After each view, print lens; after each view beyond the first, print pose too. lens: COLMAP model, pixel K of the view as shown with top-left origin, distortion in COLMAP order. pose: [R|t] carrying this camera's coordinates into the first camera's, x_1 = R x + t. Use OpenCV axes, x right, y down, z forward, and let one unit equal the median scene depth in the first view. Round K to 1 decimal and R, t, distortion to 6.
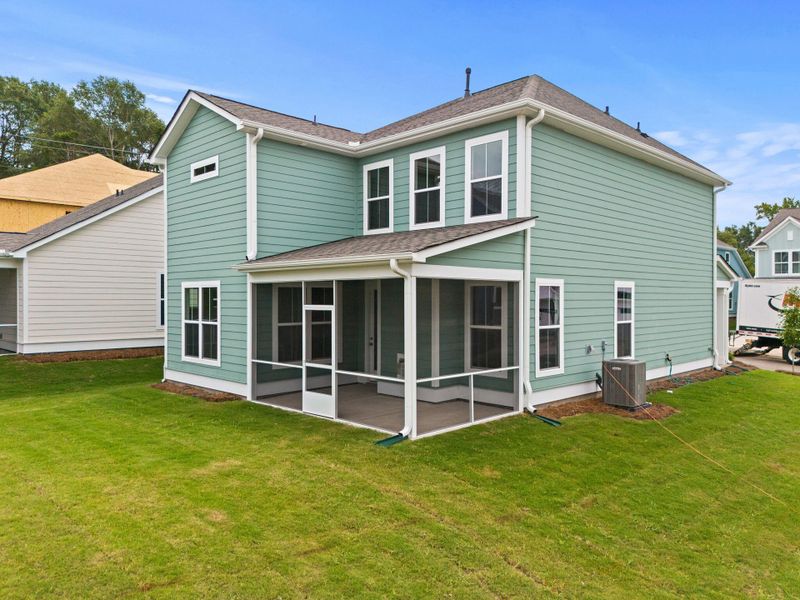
lens RADIAL K [[597.9, 0, 401.0], [0, 597.9, 300.9], [0, 0, 1]] dist [0.004934, 0.001820]
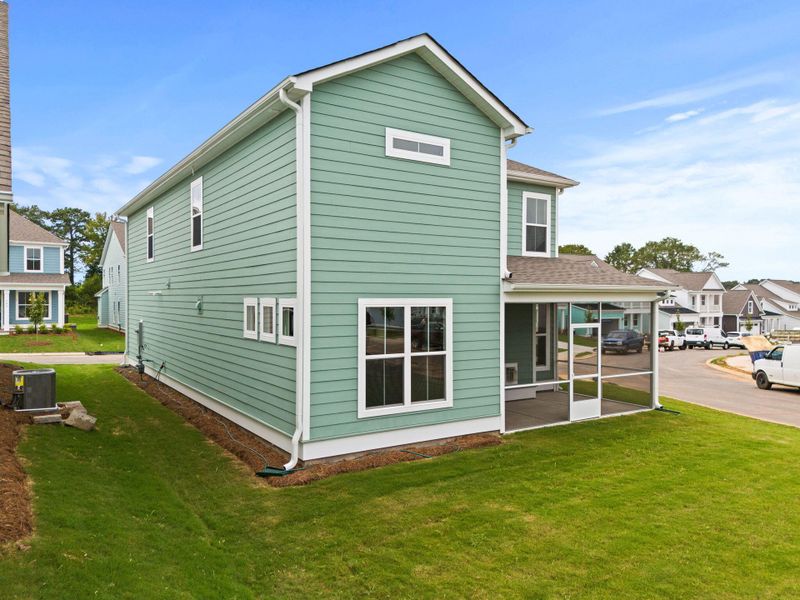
lens RADIAL K [[597.9, 0, 400.2], [0, 597.9, 300.1], [0, 0, 1]] dist [0.004934, 0.001820]
pose [[0.212779, -0.001785, 0.977099, -1.170420], [-0.000443, 0.999998, 0.001923, -0.035872], [-0.977100, -0.000842, 0.212778, 0.959681]]
